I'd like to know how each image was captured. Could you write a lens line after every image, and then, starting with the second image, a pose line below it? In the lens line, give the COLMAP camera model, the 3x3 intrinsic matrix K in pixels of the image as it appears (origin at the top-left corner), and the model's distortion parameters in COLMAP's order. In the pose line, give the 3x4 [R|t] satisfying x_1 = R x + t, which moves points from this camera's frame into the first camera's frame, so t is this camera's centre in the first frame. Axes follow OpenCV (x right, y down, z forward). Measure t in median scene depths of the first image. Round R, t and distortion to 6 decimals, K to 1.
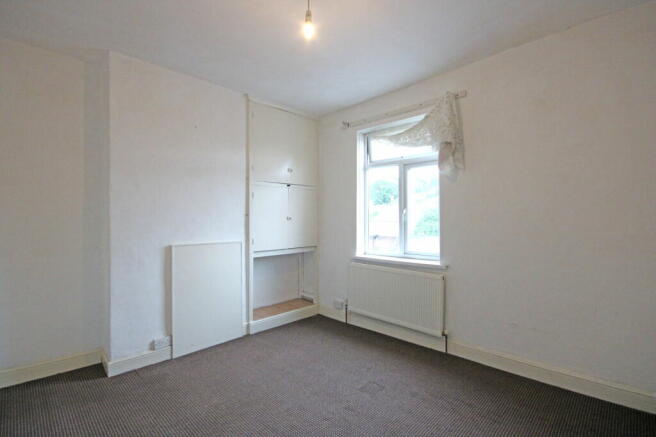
lens RADIAL K [[304.4, 0, 327.6], [0, 304.4, 219.3], [0, 0, 1]] dist [-0.001627, 0.001018]
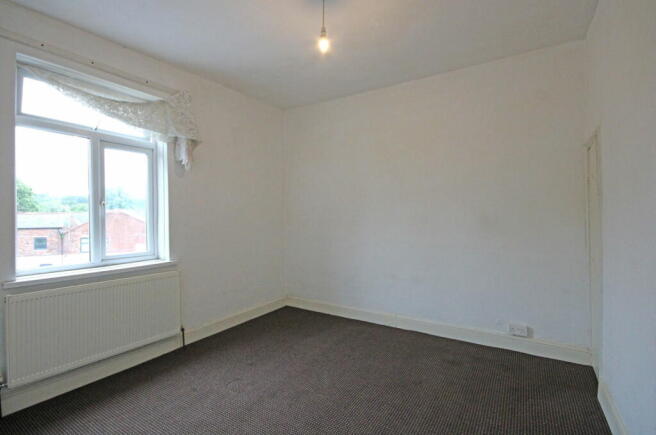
lens RADIAL K [[304.4, 0, 327.6], [0, 304.4, 216.4], [0, 0, 1]] dist [-0.001627, 0.001018]
pose [[-0.183740, -0.006775, 0.982952, -0.615198], [0.005634, 0.999953, 0.007946, 0.001869], [-0.982959, 0.006998, -0.183693, 0.632512]]
